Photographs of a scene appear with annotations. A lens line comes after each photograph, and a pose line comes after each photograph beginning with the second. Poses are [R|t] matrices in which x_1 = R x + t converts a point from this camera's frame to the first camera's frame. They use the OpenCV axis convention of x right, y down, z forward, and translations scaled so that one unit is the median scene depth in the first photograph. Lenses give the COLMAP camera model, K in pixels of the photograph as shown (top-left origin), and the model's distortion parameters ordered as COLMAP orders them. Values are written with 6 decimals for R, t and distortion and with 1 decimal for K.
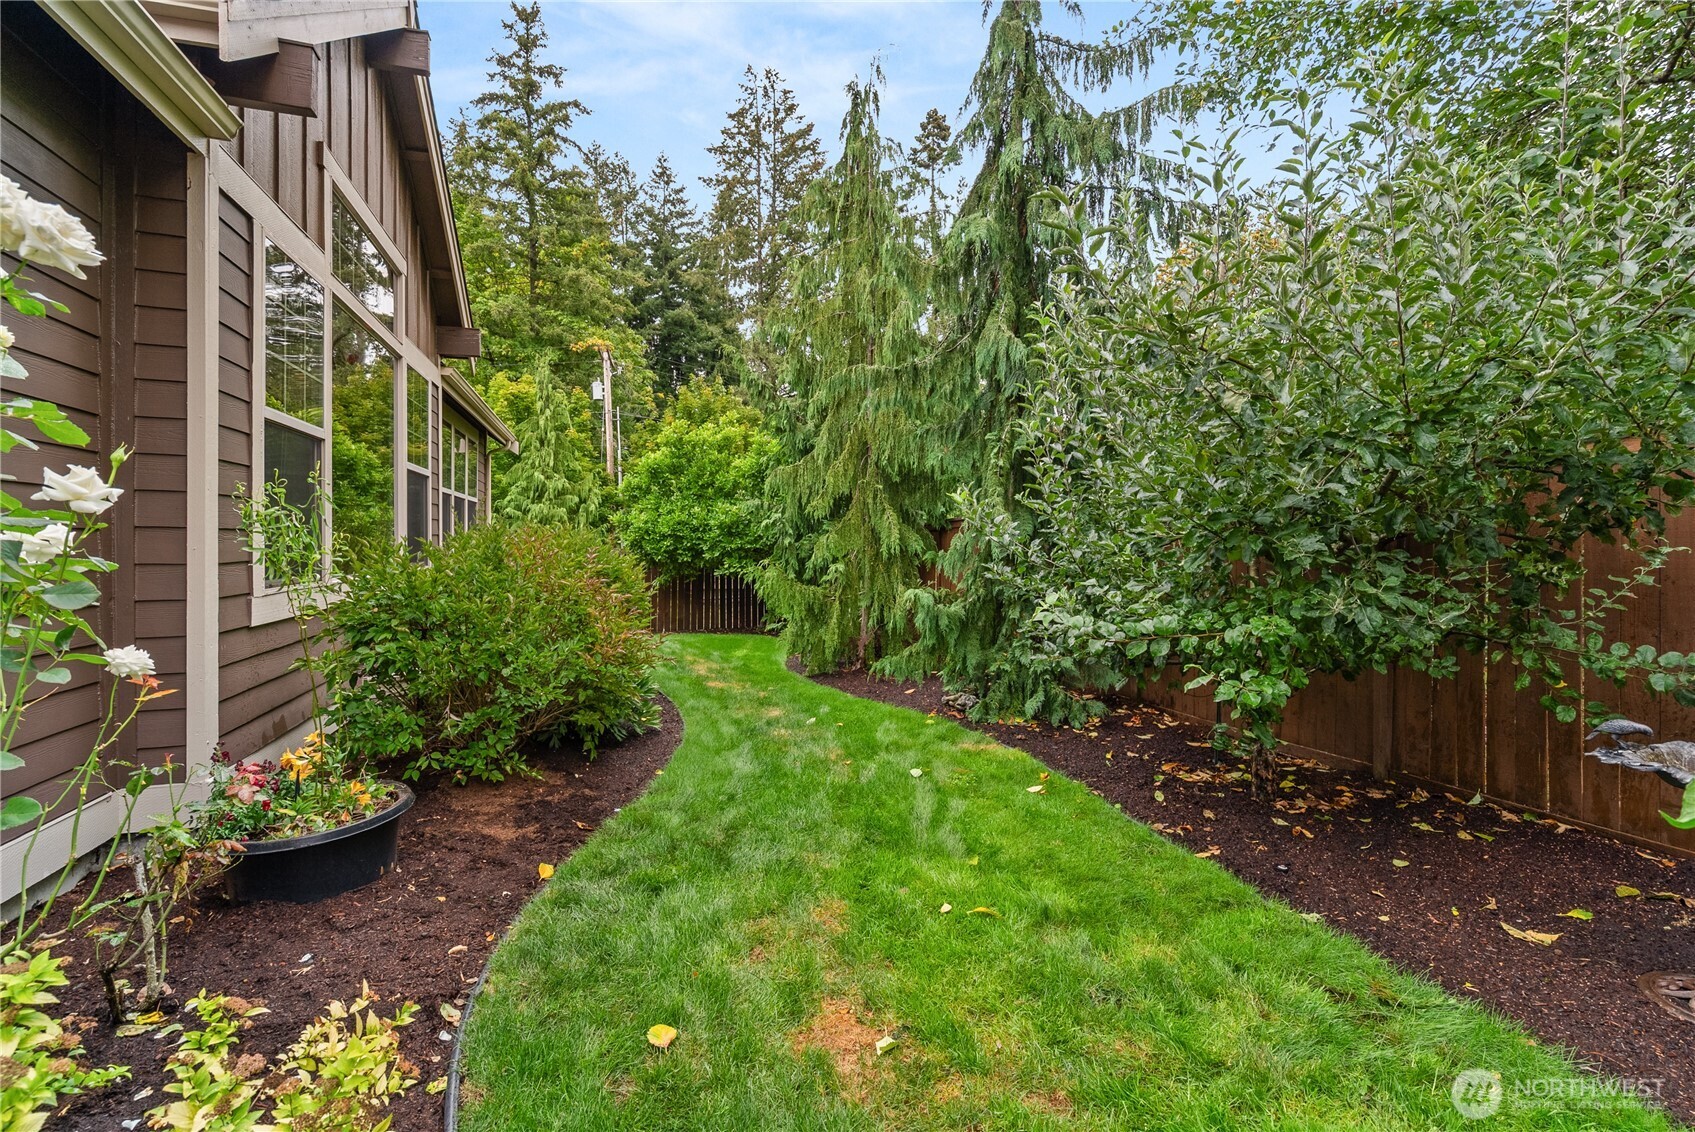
lens RADIAL K [[774.0, 0, 846.1], [0, 774.0, 551.1], [0, 0, 1]] dist [-0.005731, 0.001808]
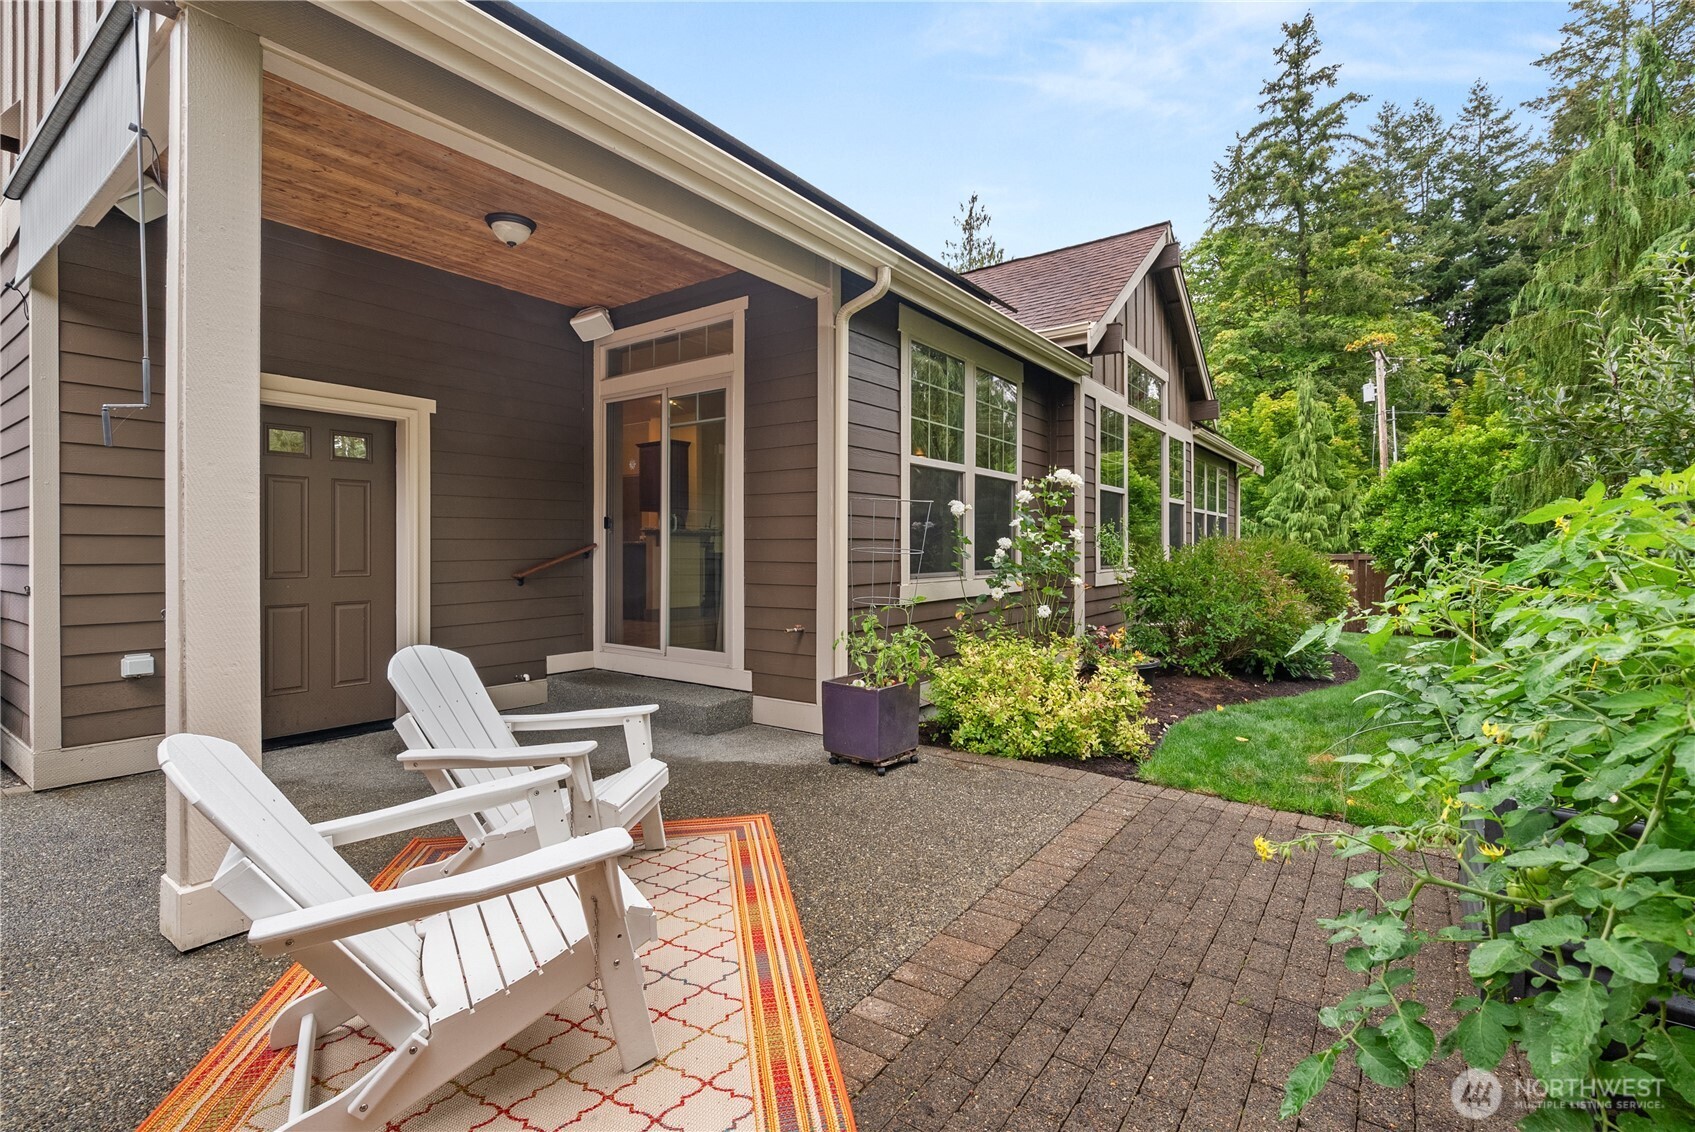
lens RADIAL K [[774.0, 0, 854.9], [0, 774.0, 555.6], [0, 0, 1]] dist [-0.005731, 0.001808]
pose [[0.602072, 0.003643, -0.798433, 0.064234], [-0.006517, 0.999979, -0.000352, 0.001779], [0.798415, 0.005415, 0.602083, -0.097633]]
